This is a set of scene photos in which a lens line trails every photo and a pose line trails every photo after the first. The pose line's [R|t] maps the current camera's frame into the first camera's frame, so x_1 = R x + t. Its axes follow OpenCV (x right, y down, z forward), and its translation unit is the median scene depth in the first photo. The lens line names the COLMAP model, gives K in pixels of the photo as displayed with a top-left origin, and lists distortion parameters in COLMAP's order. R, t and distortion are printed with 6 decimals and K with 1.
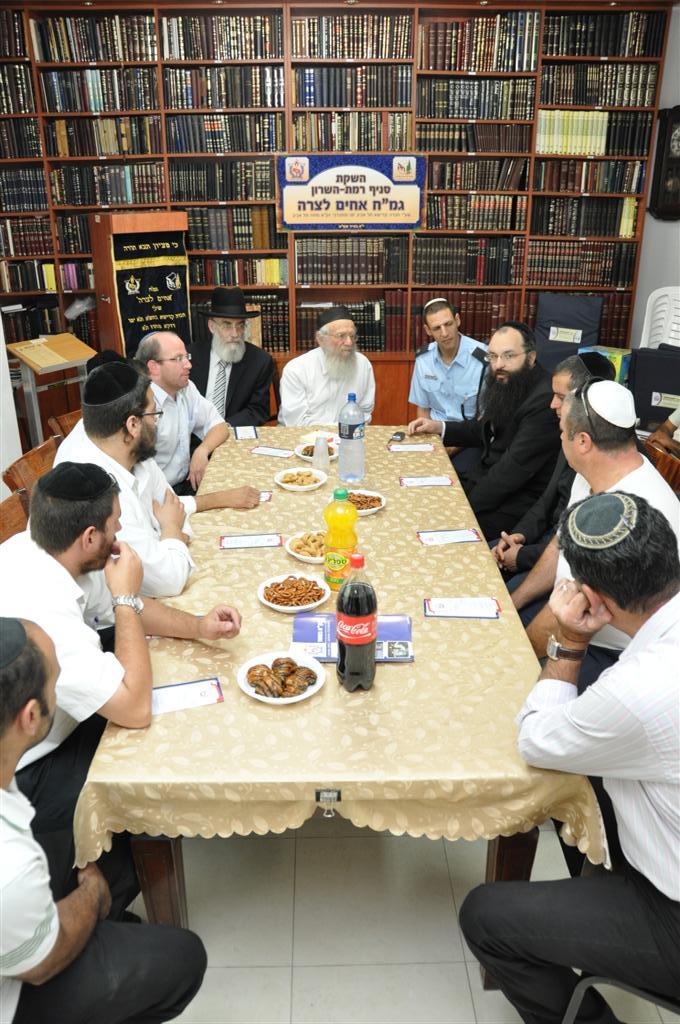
lens RADIAL K [[809.1, 0, 329.1], [0, 809.1, 528.8], [0, 0, 1]] dist [-0.162180, 0.111998]
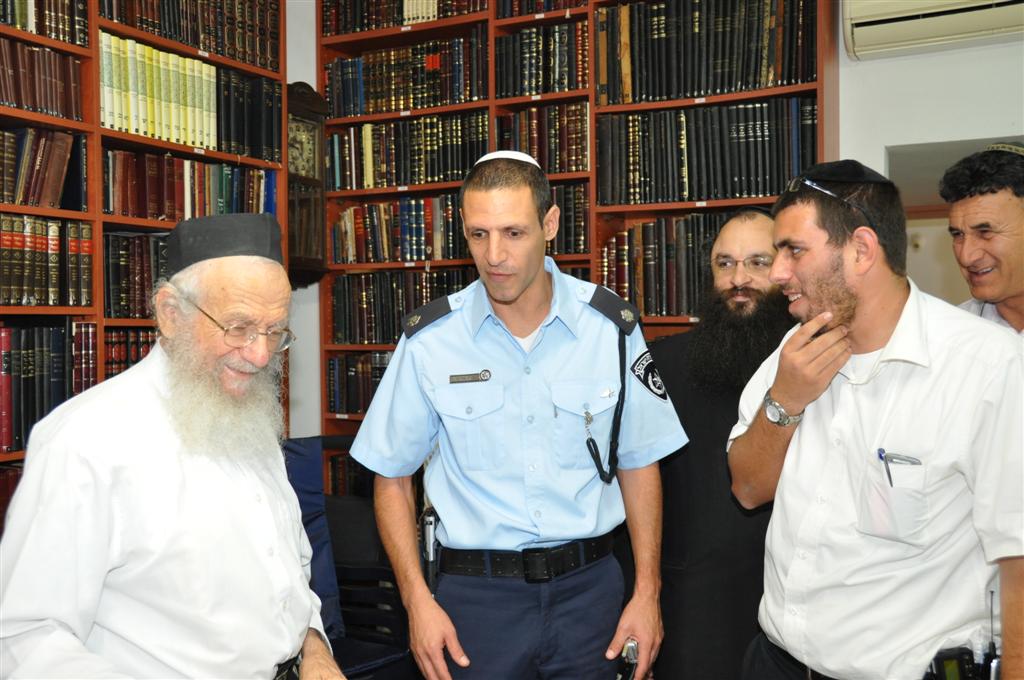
lens RADIAL K [[1083.2, 0, 526.0], [0, 1083.2, 336.9], [0, 0, 1]] dist [0.038218, 0.000000]
pose [[0.452554, -0.010054, 0.891680, -0.154741], [0.369360, 0.912240, -0.177175, -0.189476], [-0.811645, 0.409533, 0.416551, 0.611935]]
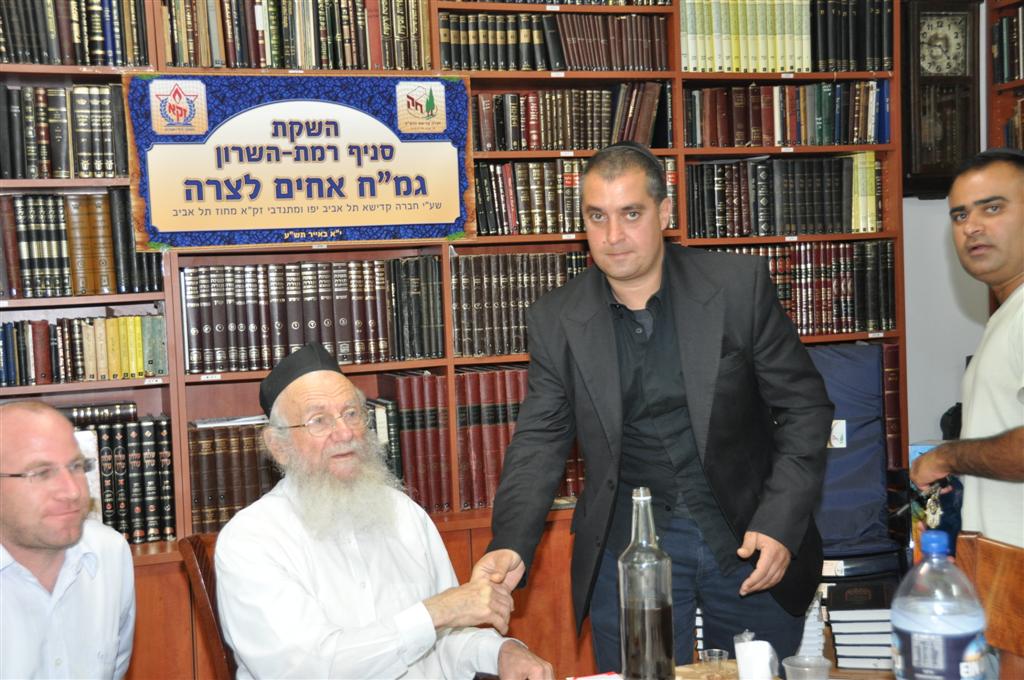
lens RADIAL K [[1387.1, 0, 502.8], [0, 1387.1, 344.3], [0, 0, 1]] dist [0.153360, 0.000000]
pose [[0.950270, -0.051797, 0.307091, -0.114738], [0.161356, 0.925285, -0.343236, -0.046129], [-0.266368, 0.375718, 0.887628, 0.321190]]
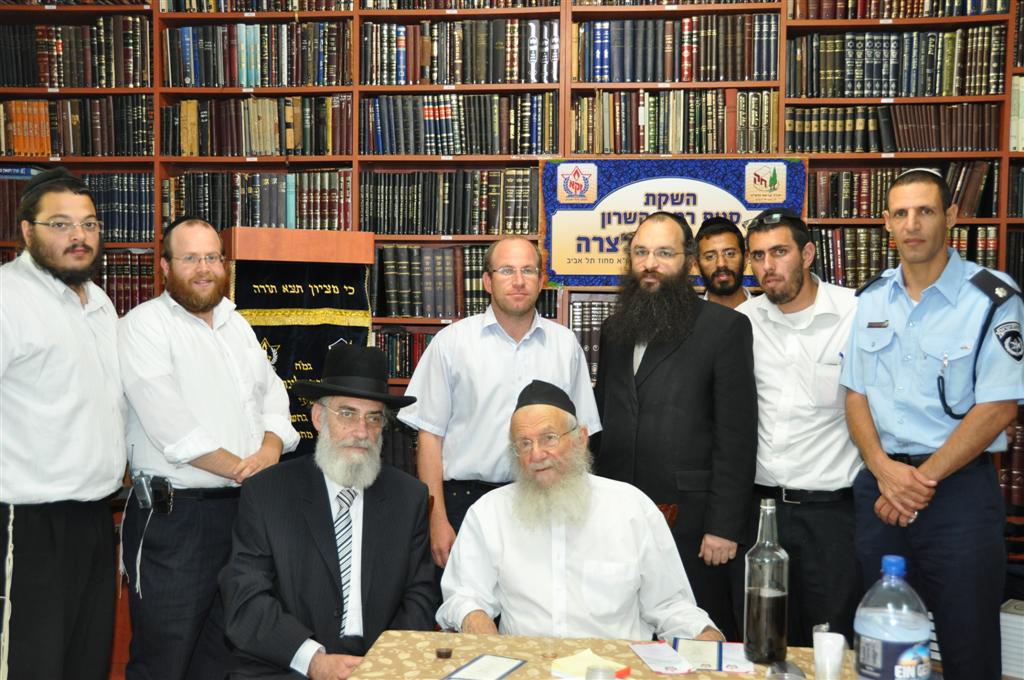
lens RADIAL K [[1140.7, 0, 506.8], [0, 1140.7, 342.9], [0, 0, 1]] dist [0.039669, 0.000000]
pose [[0.993736, 0.018901, -0.110146, 0.002978], [-0.059114, 0.925327, -0.374534, -0.029119], [0.094842, 0.378699, 0.920648, 0.262436]]
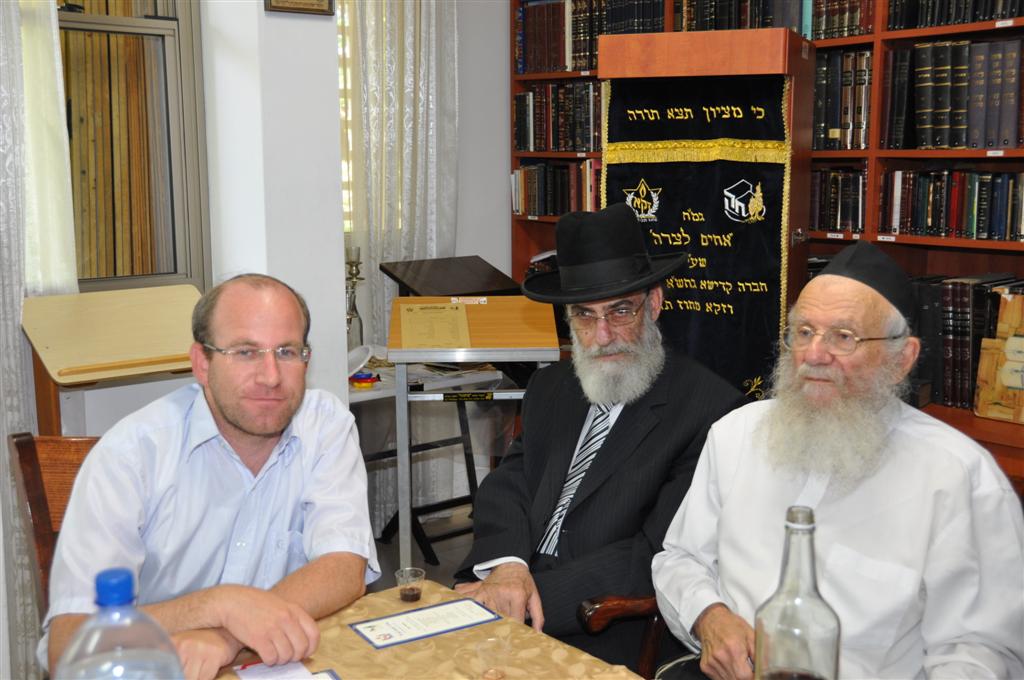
lens RADIAL K [[1207.9, 0, 515.5], [0, 1207.9, 343.4], [0, 0, 1]] dist [0.122988, 0.000000]
pose [[0.638365, 0.127019, -0.759182, 0.194420], [-0.311575, 0.944517, -0.103962, -0.131953], [0.703855, 0.302908, 0.642522, 0.500314]]
